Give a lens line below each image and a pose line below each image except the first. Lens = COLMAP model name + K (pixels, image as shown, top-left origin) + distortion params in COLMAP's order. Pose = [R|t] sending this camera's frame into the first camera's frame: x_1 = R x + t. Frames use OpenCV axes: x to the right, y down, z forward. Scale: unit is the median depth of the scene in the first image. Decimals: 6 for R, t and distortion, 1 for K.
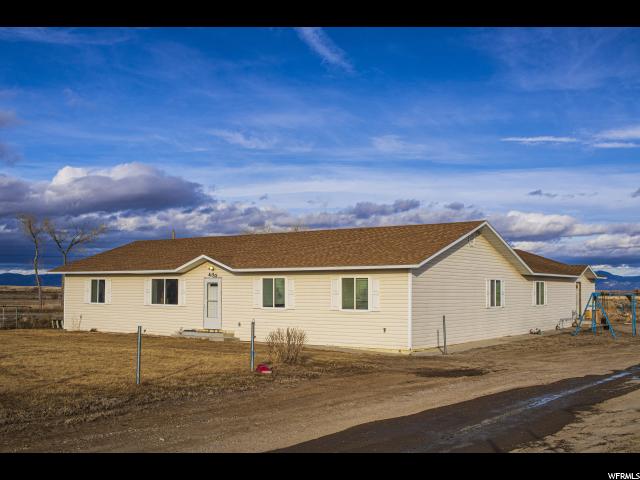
lens RADIAL K [[764.2, 0, 321.0], [0, 764.2, 241.0], [0, 0, 1]] dist [-0.043231, 0.000000]
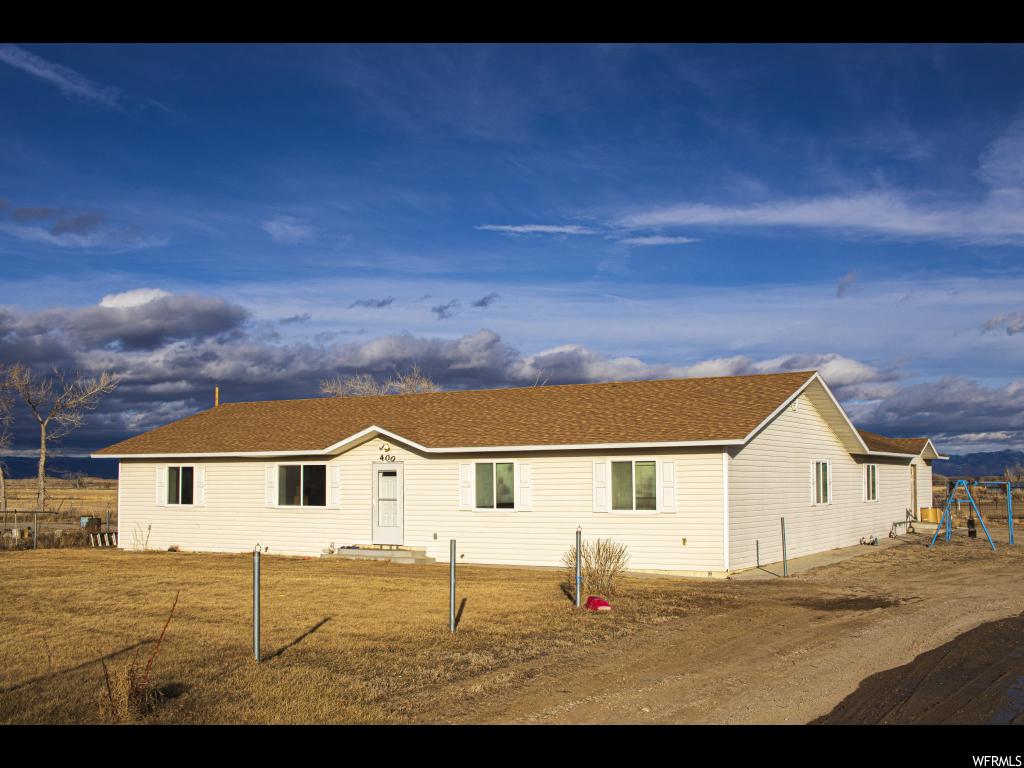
lens RADIAL K [[1222.8, 0, 516.2], [0, 1222.8, 384.3], [0, 0, 1]] dist [-0.043231, 0.000000]
pose [[0.995888, -0.001901, 0.090575, -0.128380], [0.003250, 0.999886, -0.014744, -0.001010], [-0.090536, 0.014977, 0.995781, -0.011561]]
